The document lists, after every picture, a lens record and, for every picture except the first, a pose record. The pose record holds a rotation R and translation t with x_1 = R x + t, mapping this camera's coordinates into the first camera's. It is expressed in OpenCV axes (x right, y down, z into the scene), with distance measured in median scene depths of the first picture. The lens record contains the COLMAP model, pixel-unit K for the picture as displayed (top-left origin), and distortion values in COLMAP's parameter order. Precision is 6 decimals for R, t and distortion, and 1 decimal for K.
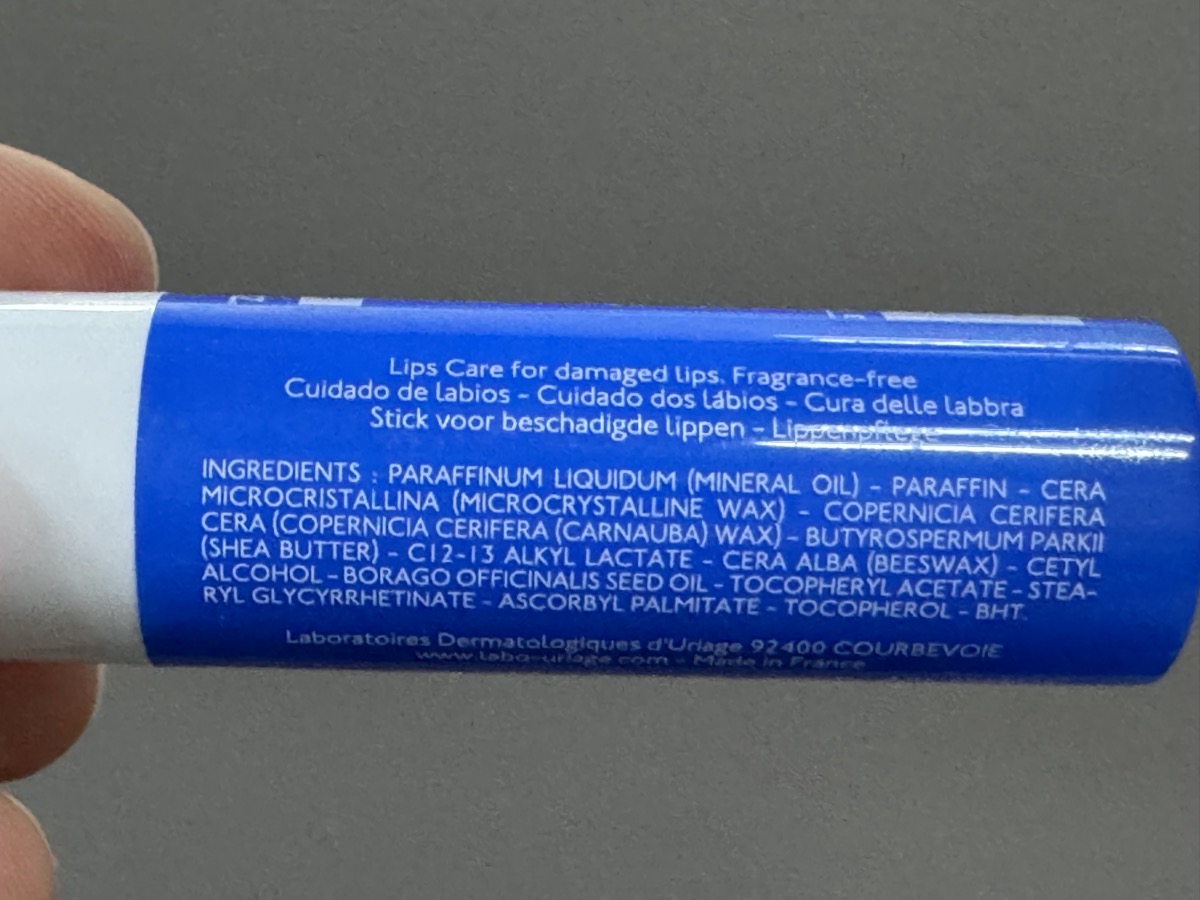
lens RADIAL K [[2182.2, 0, 600.1], [0, 2182.2, 449.9], [0, 0, 1]] dist [-0.059060, 0.000000]
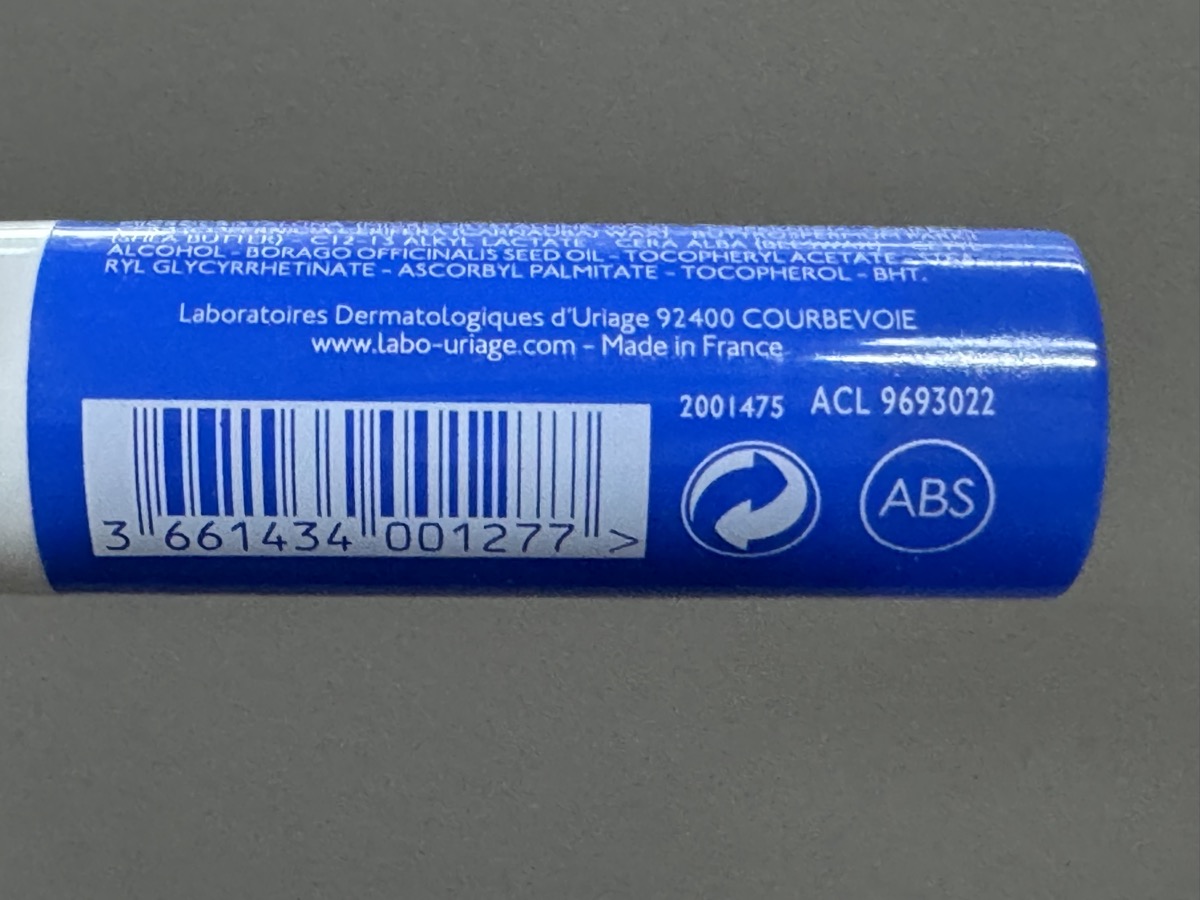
lens RADIAL K [[2182.2, 0, 599.2], [0, 2182.2, 449.8], [0, 0, 1]] dist [-0.059060, 0.000000]
pose [[0.996414, -0.052599, 0.066279, -0.025034], [0.076849, 0.234786, -0.969004, 1.071099], [0.035407, 0.970623, 0.237987, 0.843793]]
